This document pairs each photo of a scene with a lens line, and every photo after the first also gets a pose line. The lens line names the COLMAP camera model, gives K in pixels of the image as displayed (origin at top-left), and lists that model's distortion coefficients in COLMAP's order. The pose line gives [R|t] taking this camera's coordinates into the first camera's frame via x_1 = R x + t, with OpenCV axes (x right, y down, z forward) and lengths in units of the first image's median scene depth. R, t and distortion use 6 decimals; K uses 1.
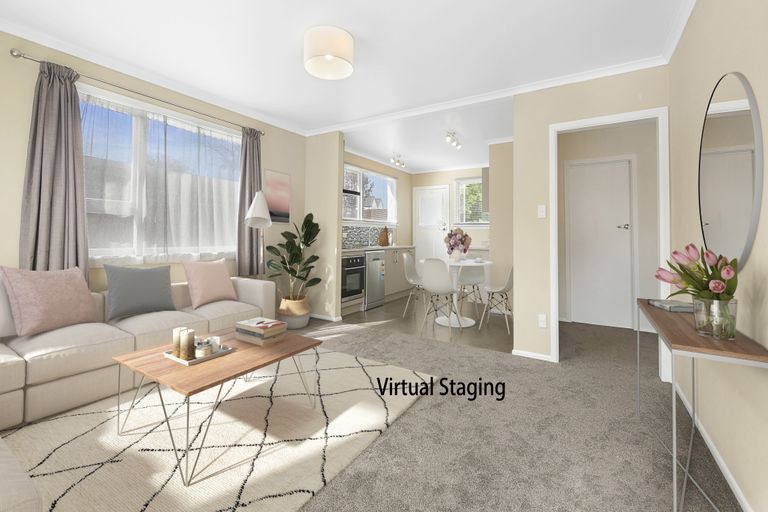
lens RADIAL K [[331.5, 0, 376.0], [0, 331.5, 233.7], [0, 0, 1]] dist [-0.002070, -0.000186]
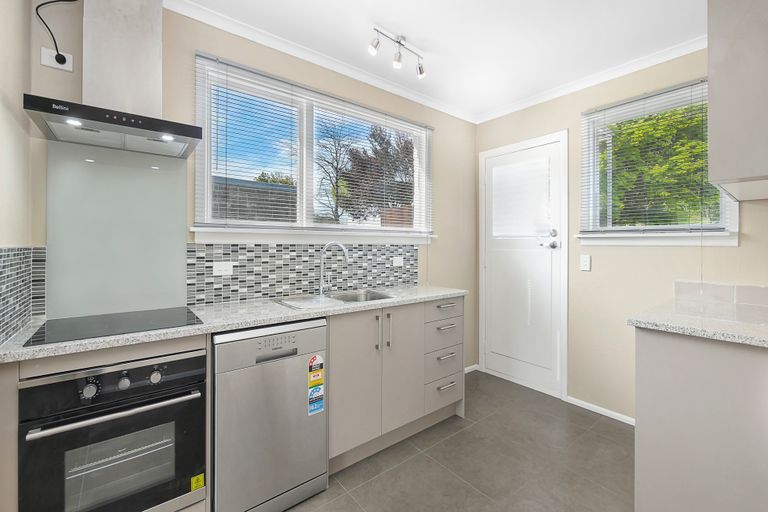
lens RADIAL K [[331.5, 0, 387.2], [0, 331.5, 250.4], [0, 0, 1]] dist [-0.002070, -0.000186]
pose [[0.950879, -0.002578, -0.309552, 0.173701], [0.007881, 0.999843, 0.015883, -0.018993], [0.309462, -0.017543, 0.950750, 0.704183]]
